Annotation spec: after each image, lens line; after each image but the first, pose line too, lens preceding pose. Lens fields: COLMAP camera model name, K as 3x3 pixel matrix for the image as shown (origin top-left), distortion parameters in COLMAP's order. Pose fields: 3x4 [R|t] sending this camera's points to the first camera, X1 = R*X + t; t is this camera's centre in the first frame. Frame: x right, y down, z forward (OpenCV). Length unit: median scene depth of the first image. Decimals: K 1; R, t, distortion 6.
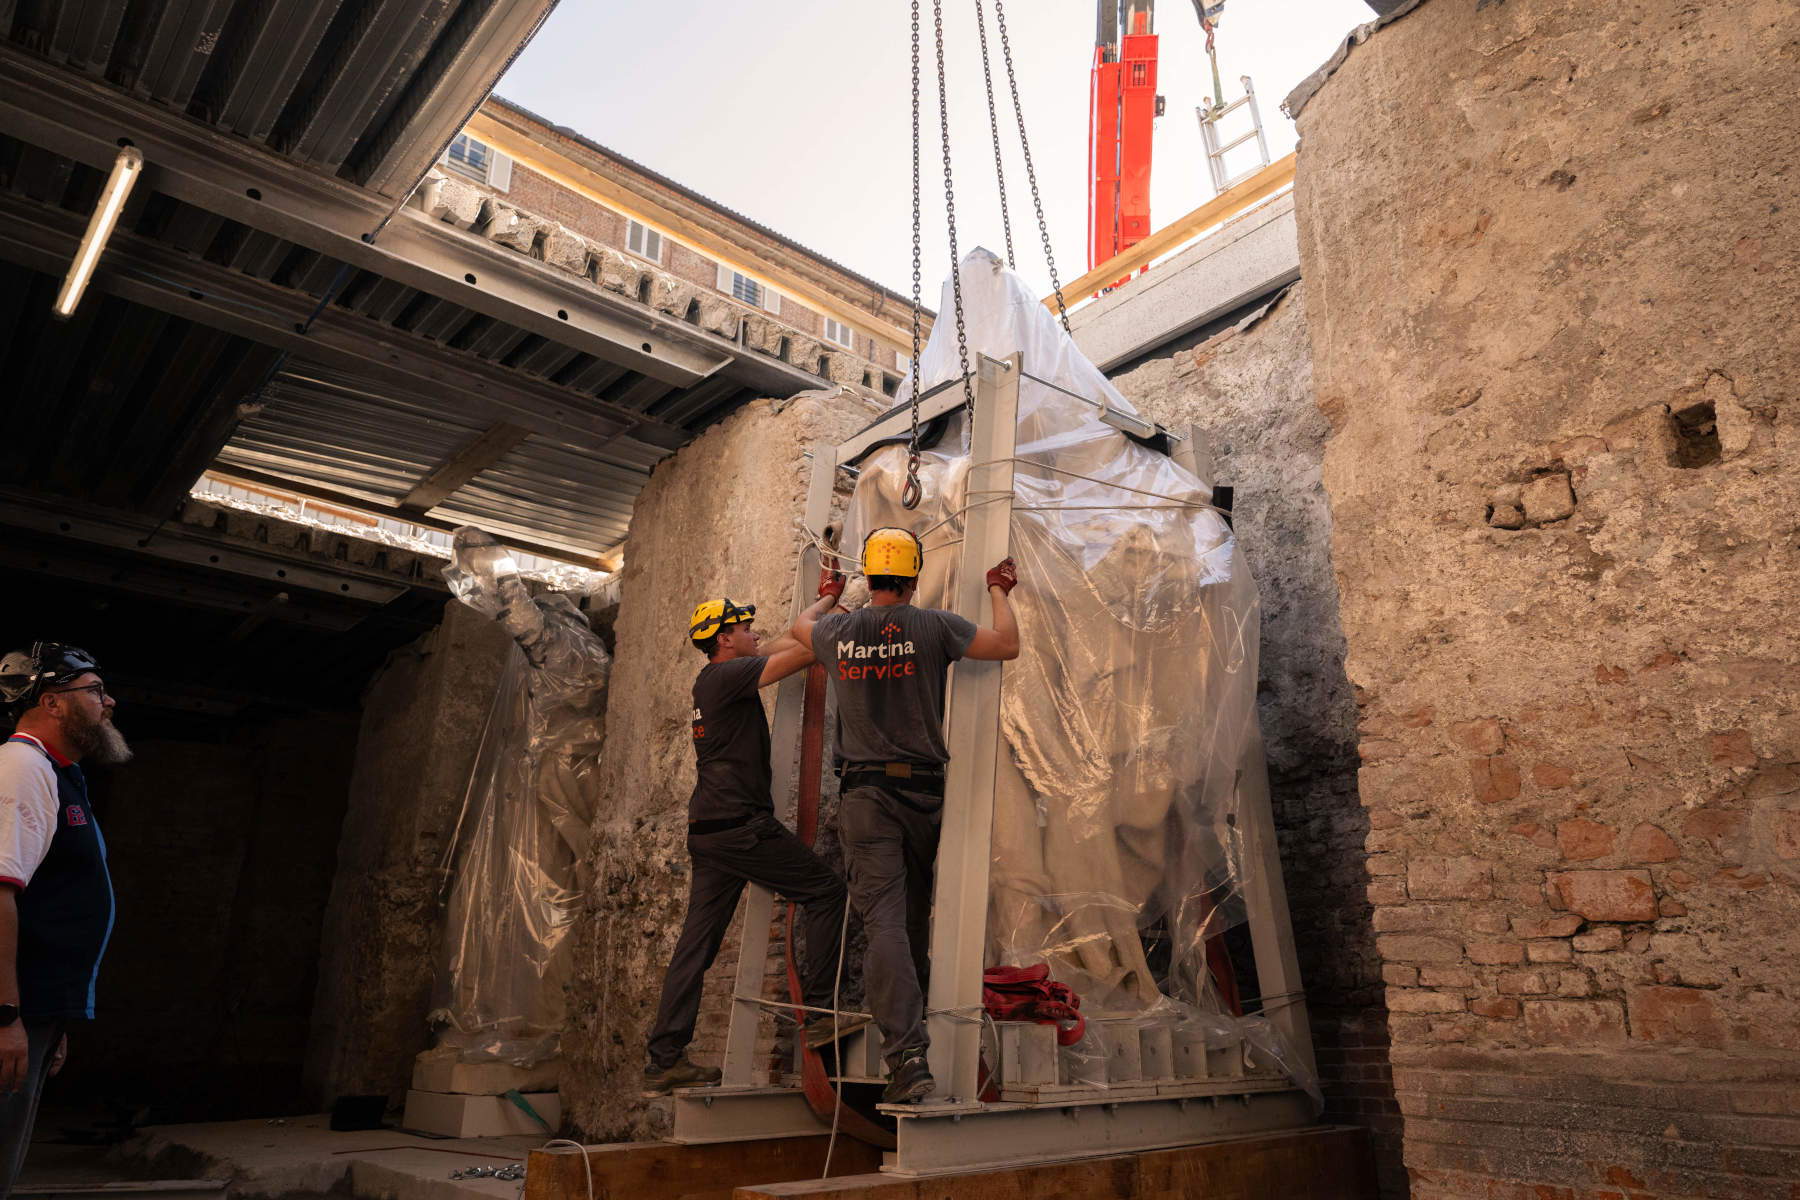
lens RADIAL K [[1220.0, 0, 895.5], [0, 1220.0, 601.4], [0, 0, 1]] dist [-0.003048, -0.000982]
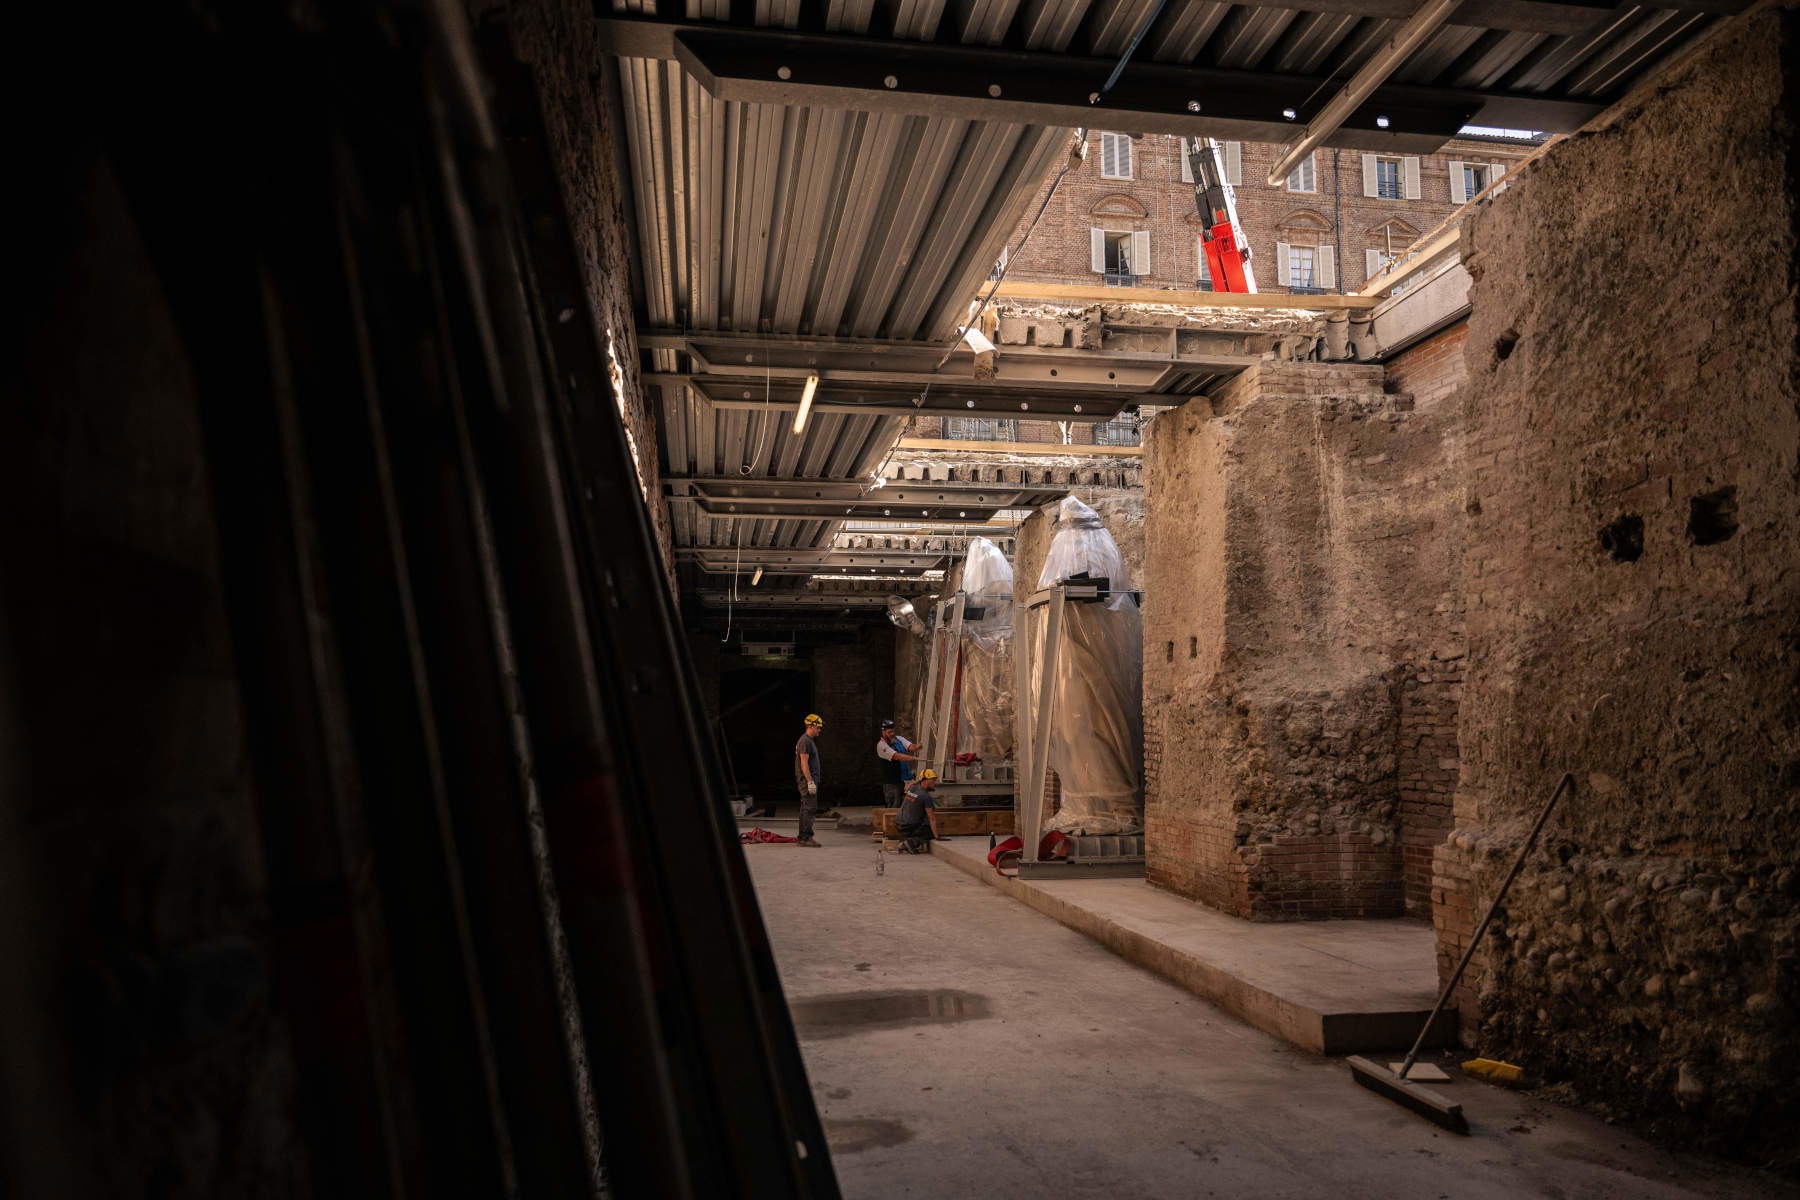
lens RADIAL K [[1249.4, 0, 898.7], [0, 1249.4, 563.3], [0, 0, 1]] dist [-0.001776, 0.000671]
pose [[0.849335, -0.082244, -0.521407, 2.262031], [0.178624, 0.974293, 0.137286, -1.049494], [0.496712, -0.209738, 0.842192, -2.639757]]
